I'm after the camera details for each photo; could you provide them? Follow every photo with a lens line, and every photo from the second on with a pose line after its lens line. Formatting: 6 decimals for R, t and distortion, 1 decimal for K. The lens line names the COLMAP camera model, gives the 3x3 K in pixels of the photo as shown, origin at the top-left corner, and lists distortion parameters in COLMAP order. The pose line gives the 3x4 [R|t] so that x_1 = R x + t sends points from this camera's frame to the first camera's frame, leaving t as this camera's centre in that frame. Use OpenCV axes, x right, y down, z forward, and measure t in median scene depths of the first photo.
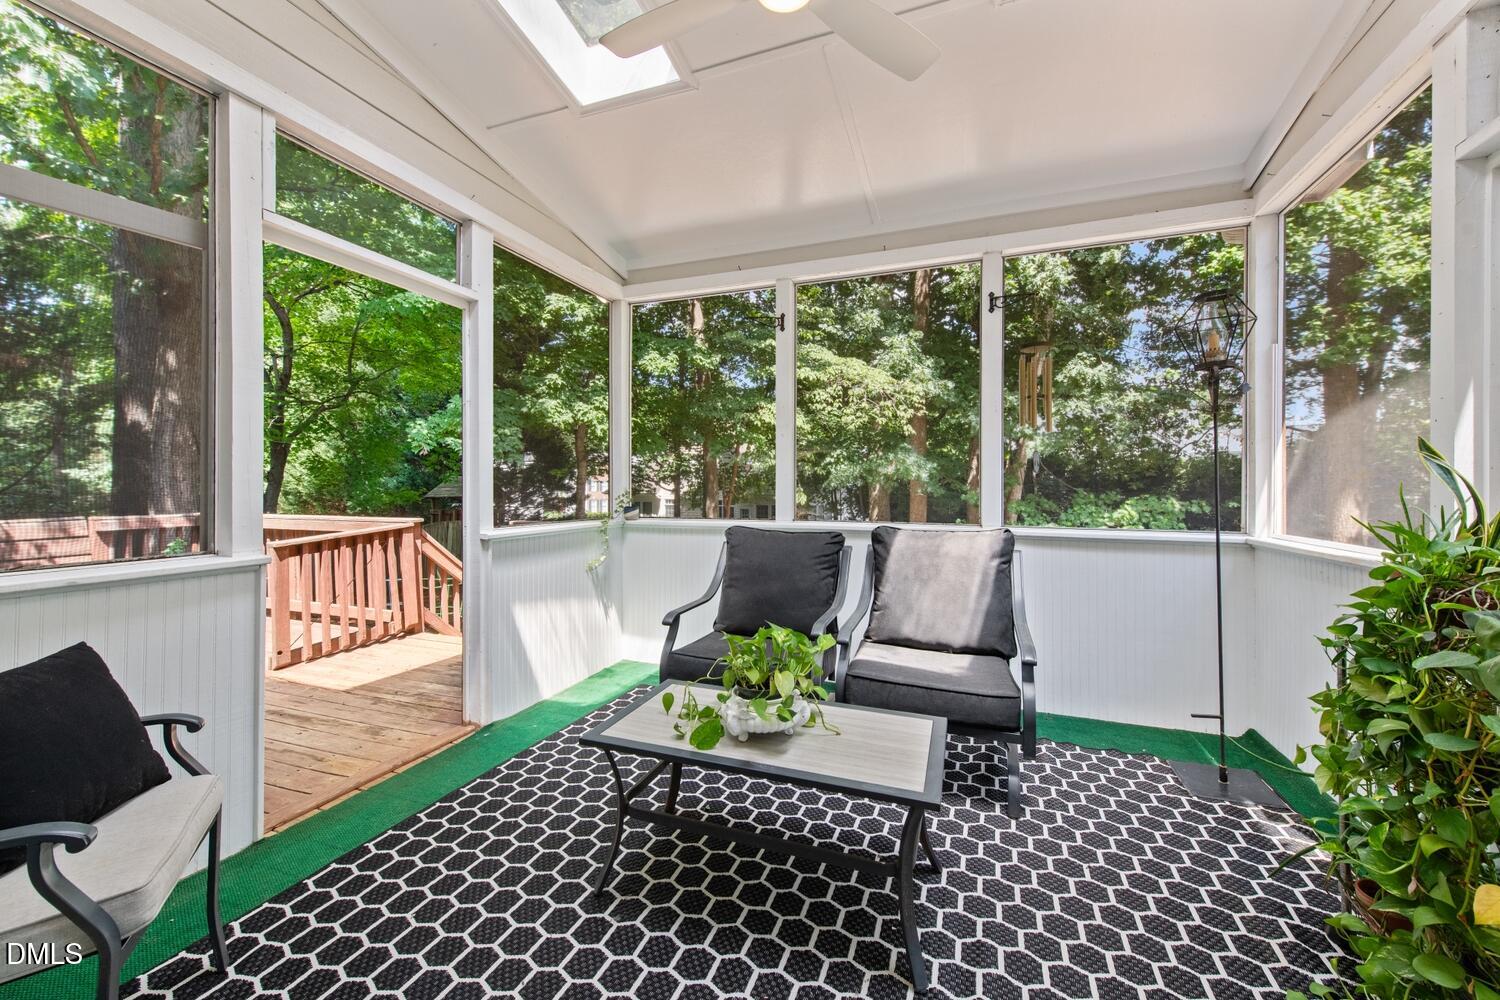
lens RADIAL K [[586.5, 0, 749.4], [0, 586.5, 489.0], [0, 0, 1]] dist [0.000304, 0.000010]
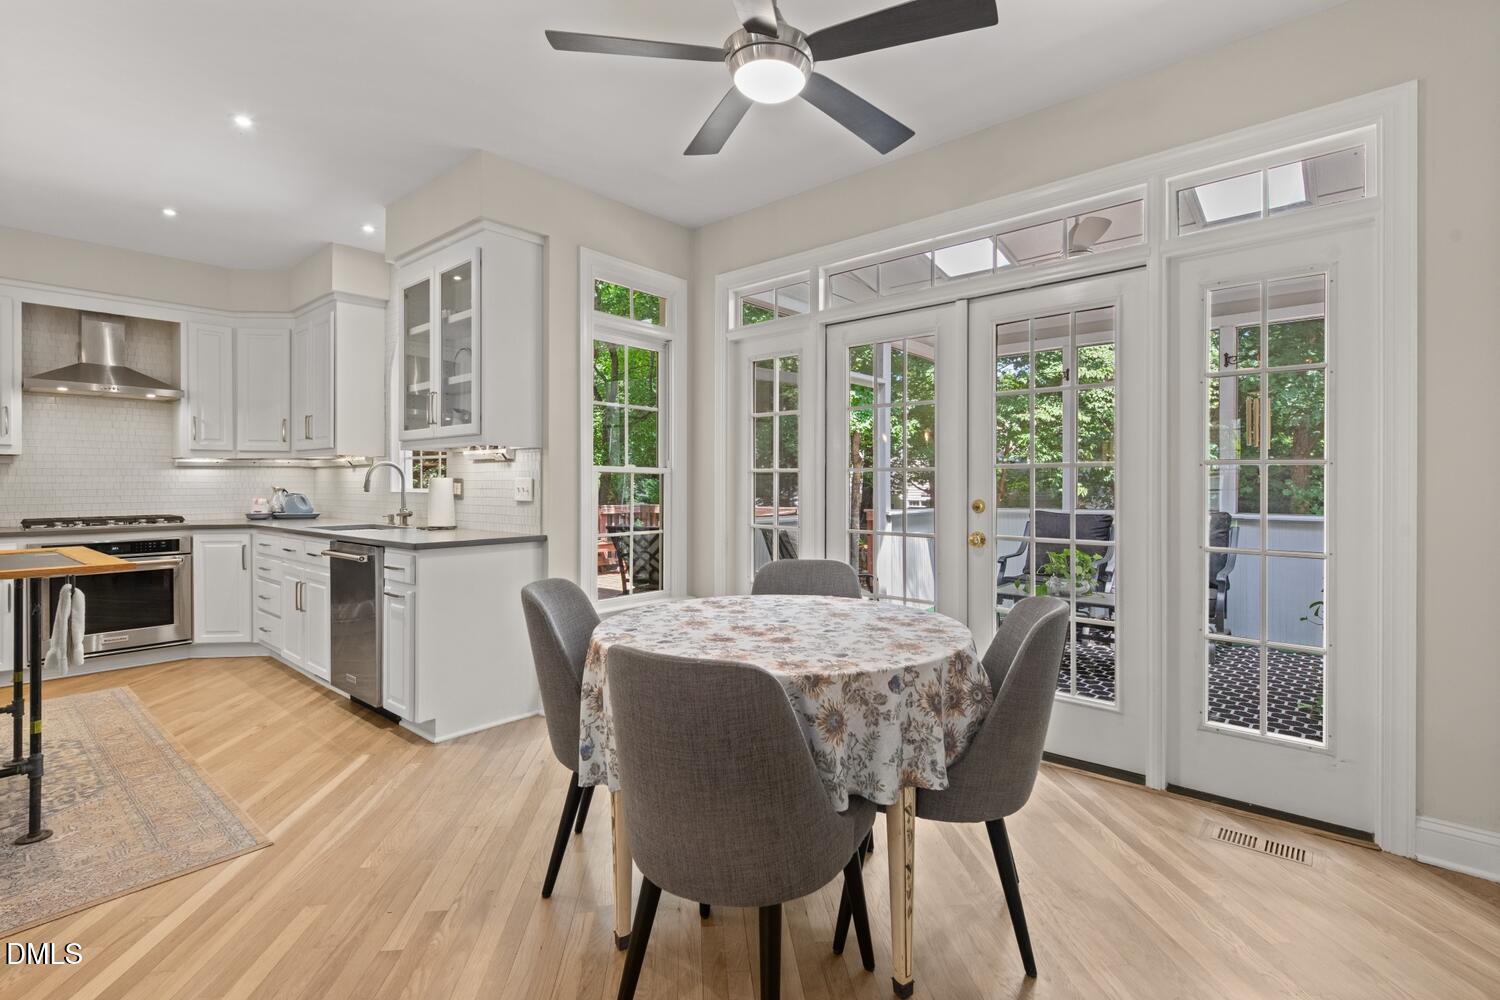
lens RADIAL K [[700.1, 0, 739.6], [0, 700.1, 489.7], [0, 0, 1]] dist [0.000488, -0.000479]
pose [[0.933369, -0.000242, -0.358917, -0.096953], [0.001093, 0.999997, 0.002169, 0.001071], [0.358916, -0.002417, 0.933367, -1.097590]]
